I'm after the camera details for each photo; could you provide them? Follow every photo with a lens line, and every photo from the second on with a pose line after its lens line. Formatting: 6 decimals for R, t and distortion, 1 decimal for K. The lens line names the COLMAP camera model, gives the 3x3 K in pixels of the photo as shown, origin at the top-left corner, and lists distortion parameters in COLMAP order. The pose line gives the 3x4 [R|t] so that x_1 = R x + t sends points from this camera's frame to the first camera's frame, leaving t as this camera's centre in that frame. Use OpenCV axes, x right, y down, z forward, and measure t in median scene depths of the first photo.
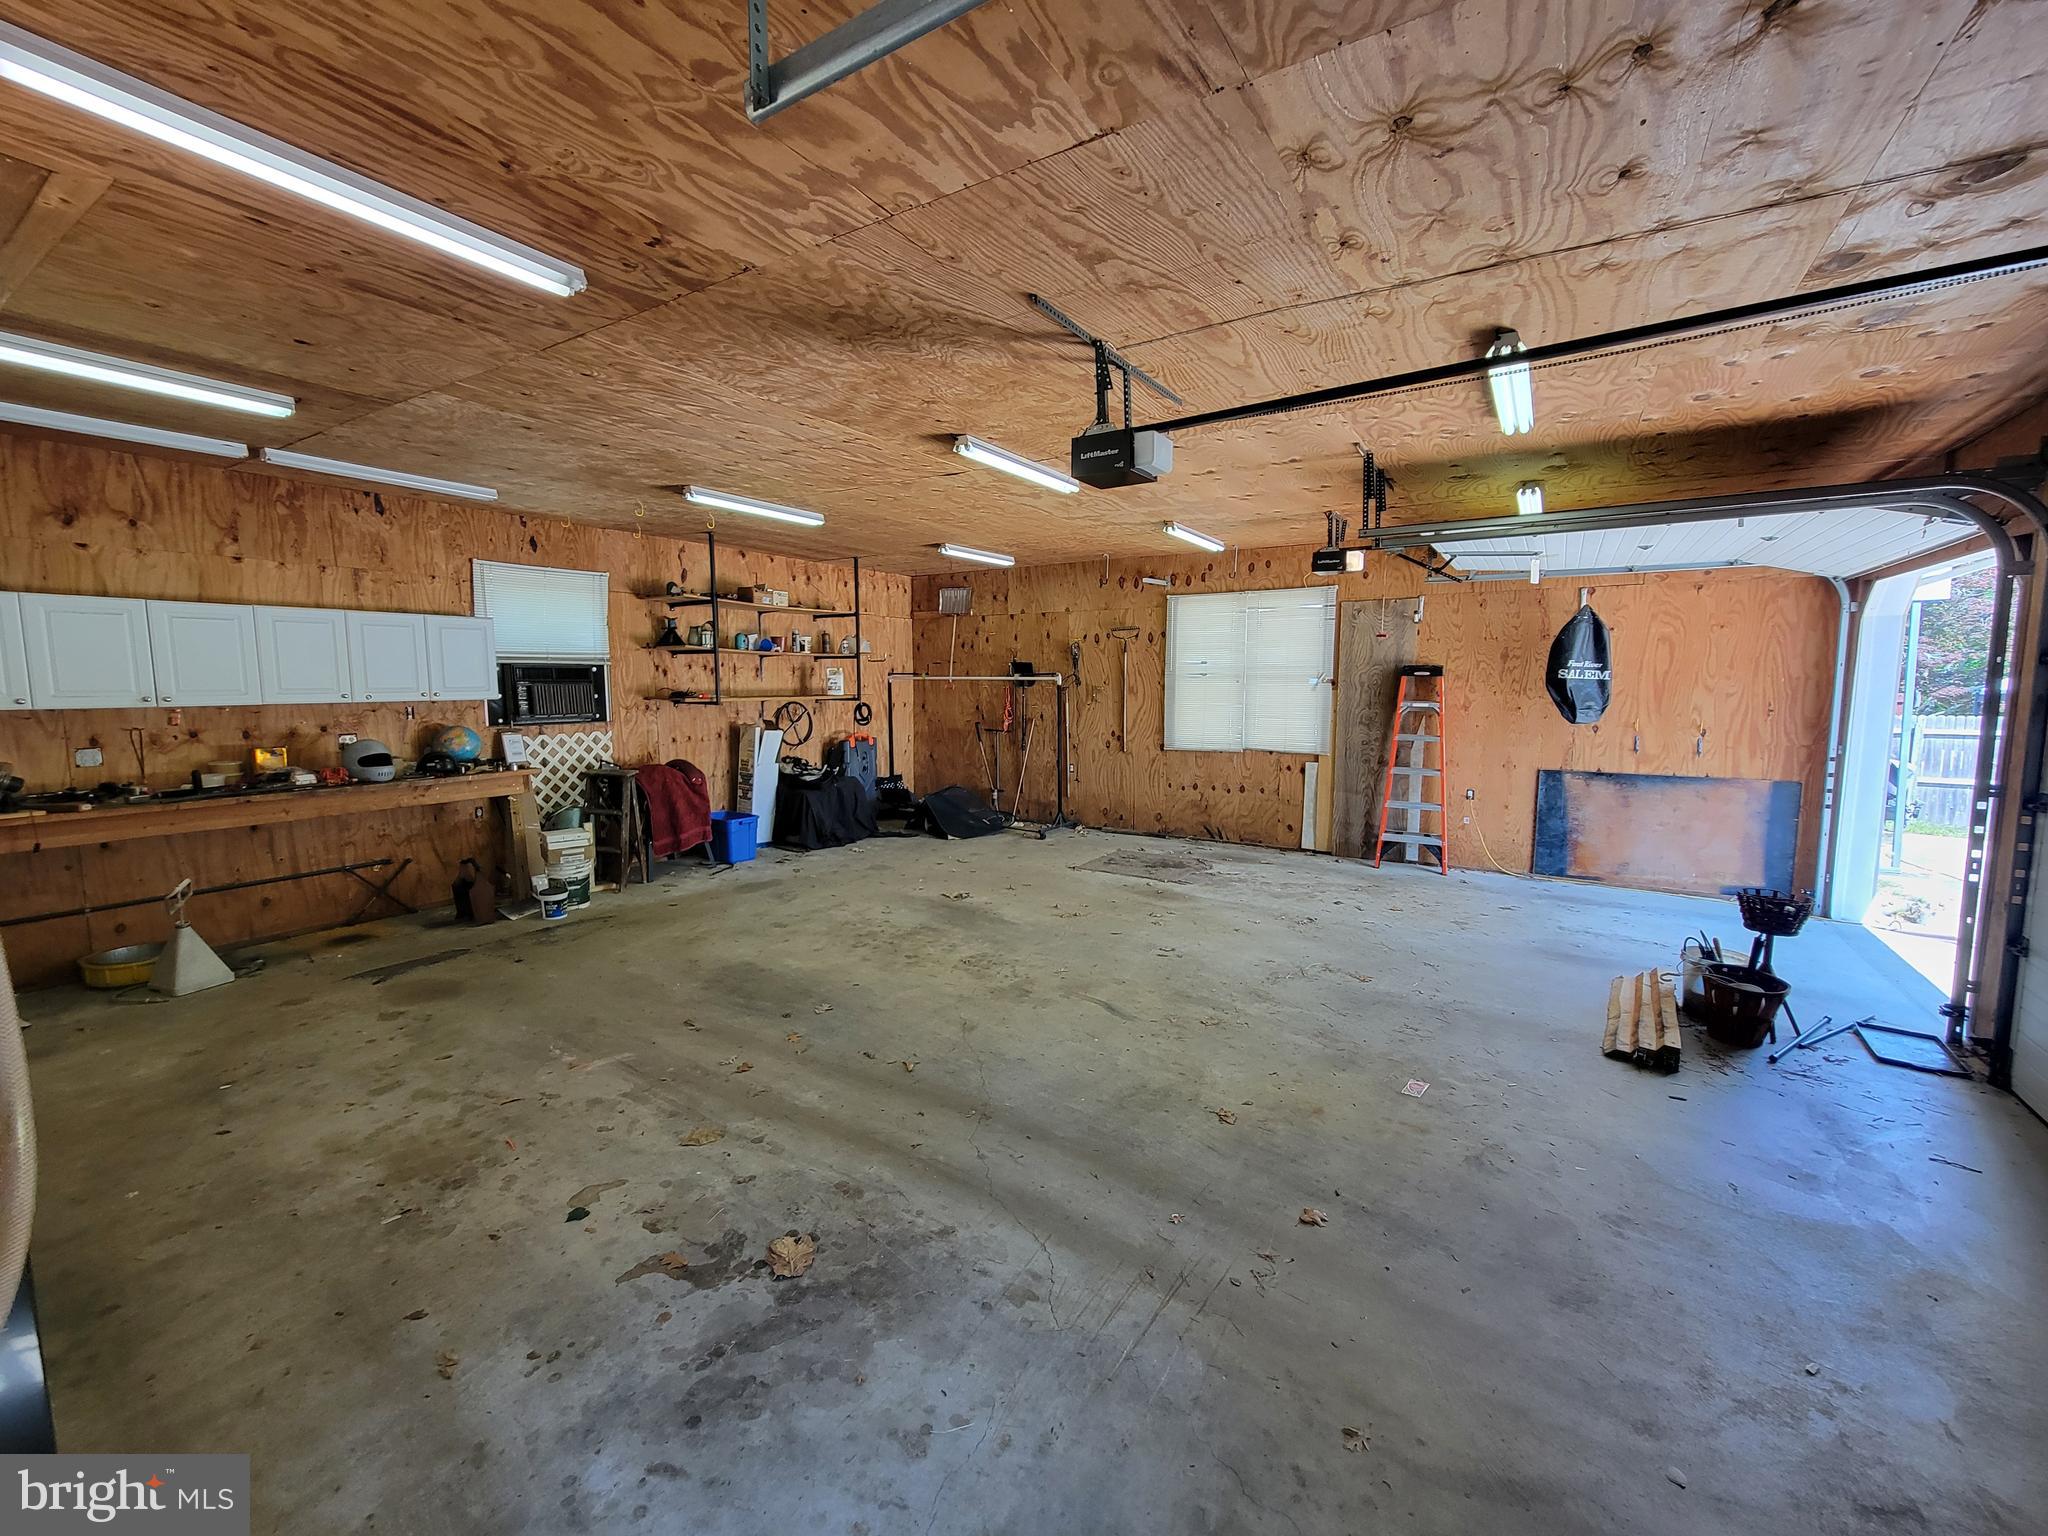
lens RADIAL K [[834.6, 0, 1019.6], [0, 834.6, 768.8], [0, 0, 1]] dist [-0.002538, -0.000334]
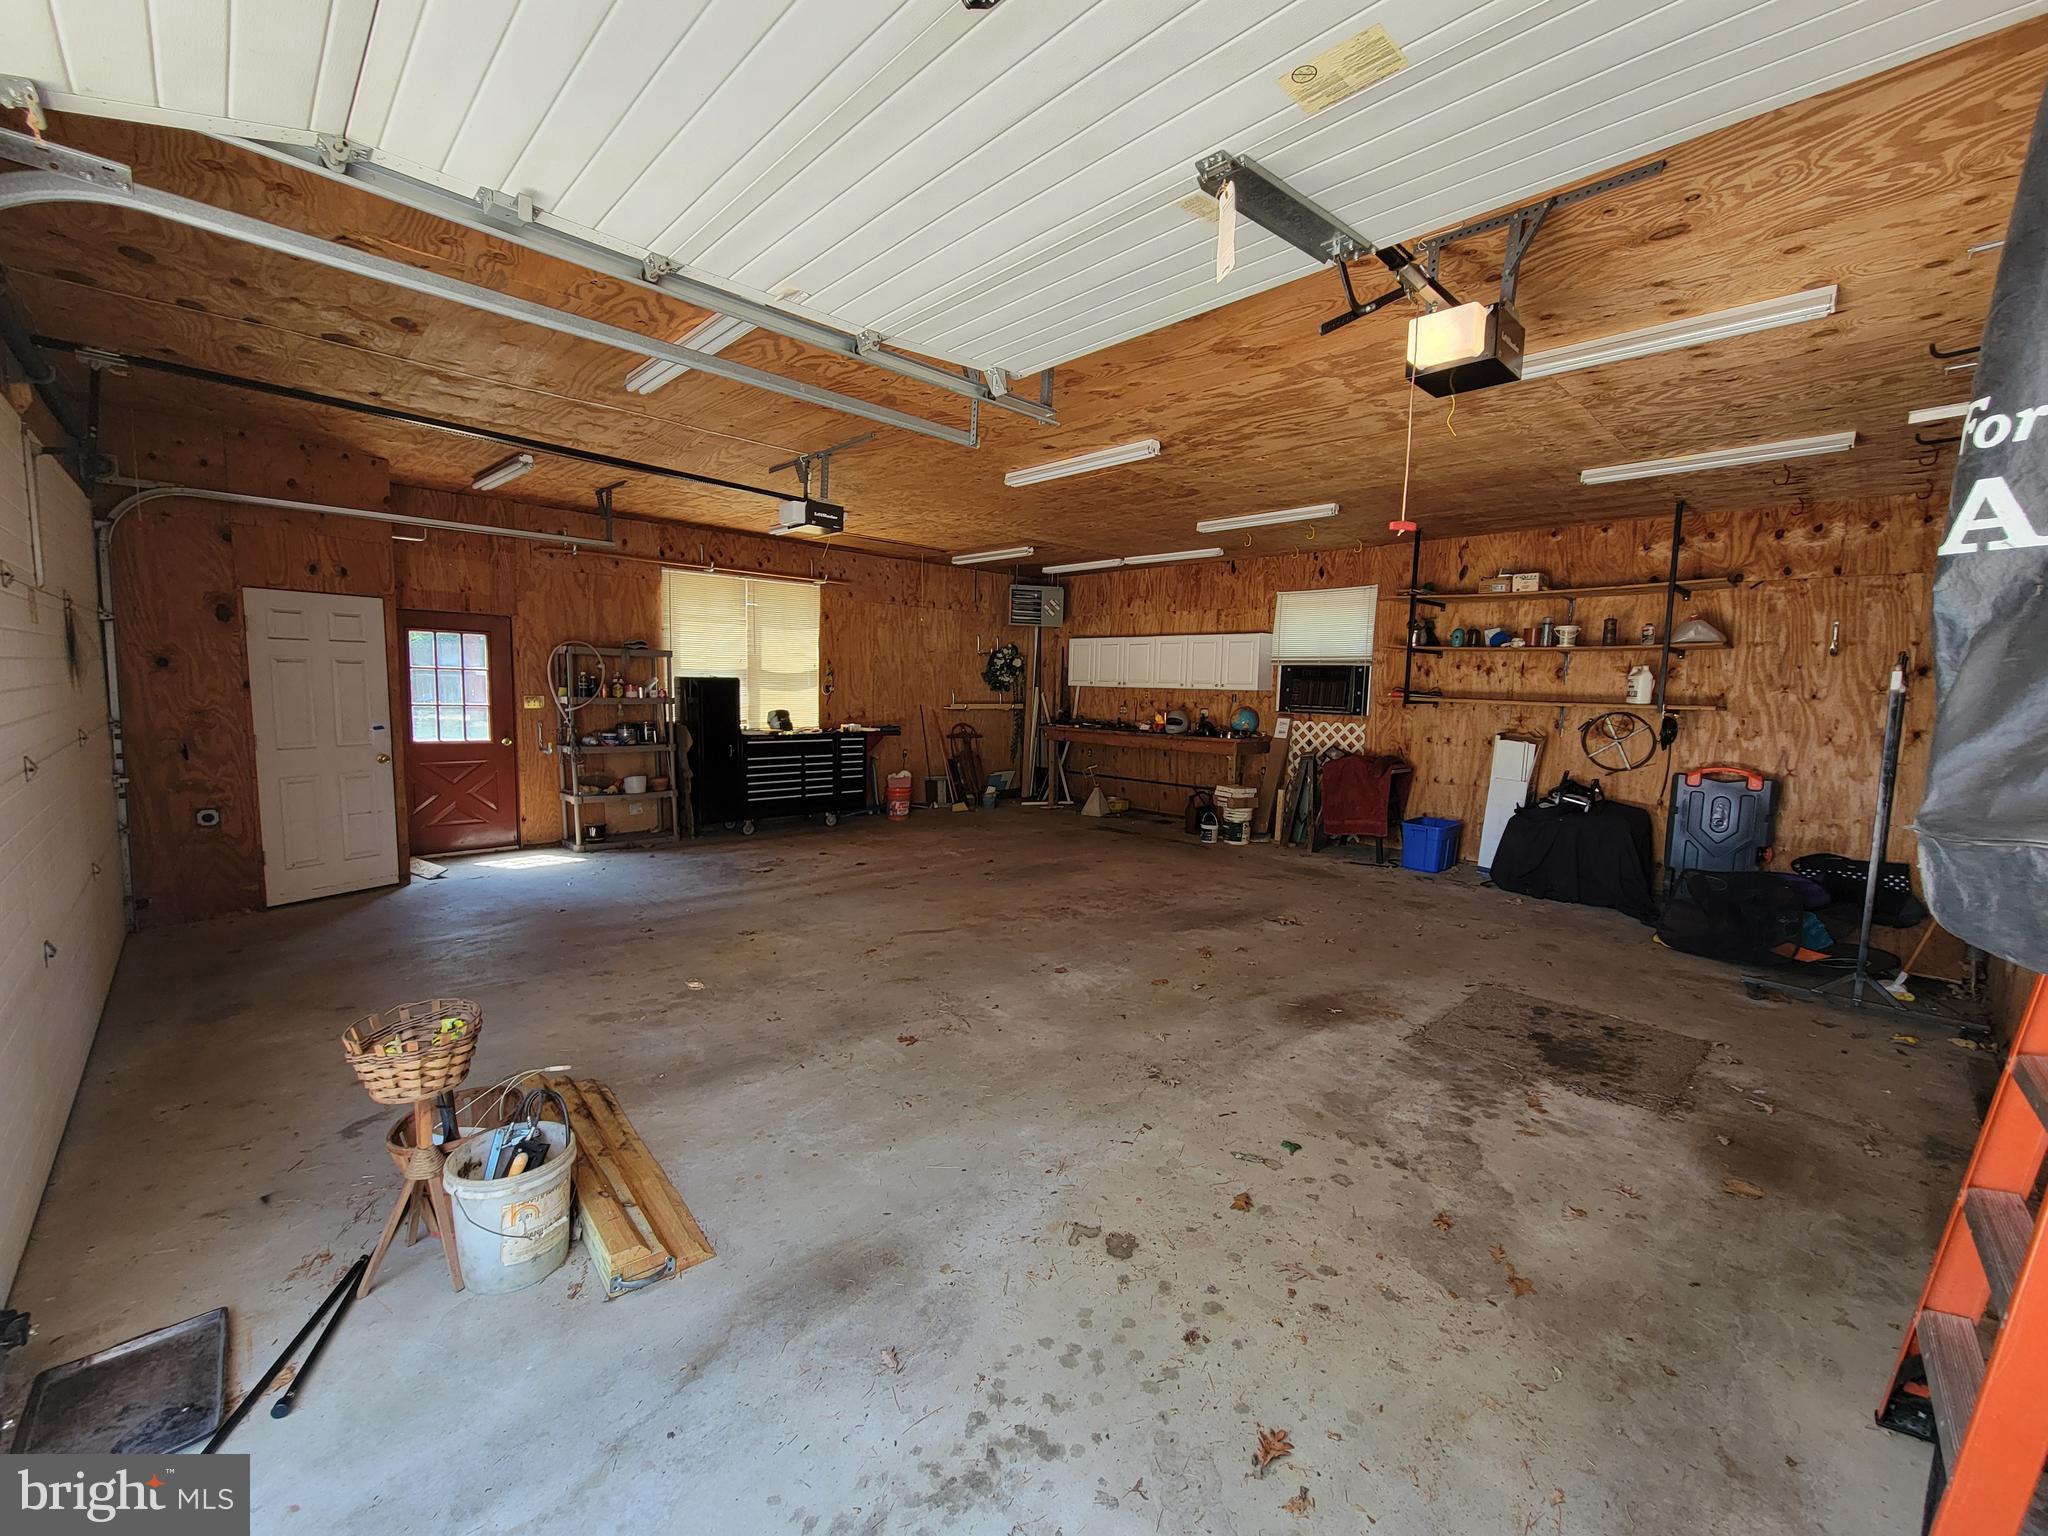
lens RADIAL K [[834.6, 0, 1019.6], [0, 834.6, 768.8], [0, 0, 1]] dist [-0.002538, -0.000334]
pose [[-0.235187, 0.092916, -0.967499, 0.916184], [-0.131303, 0.983258, 0.126347, -0.084920], [0.963040, 0.156750, -0.219050, 1.016266]]
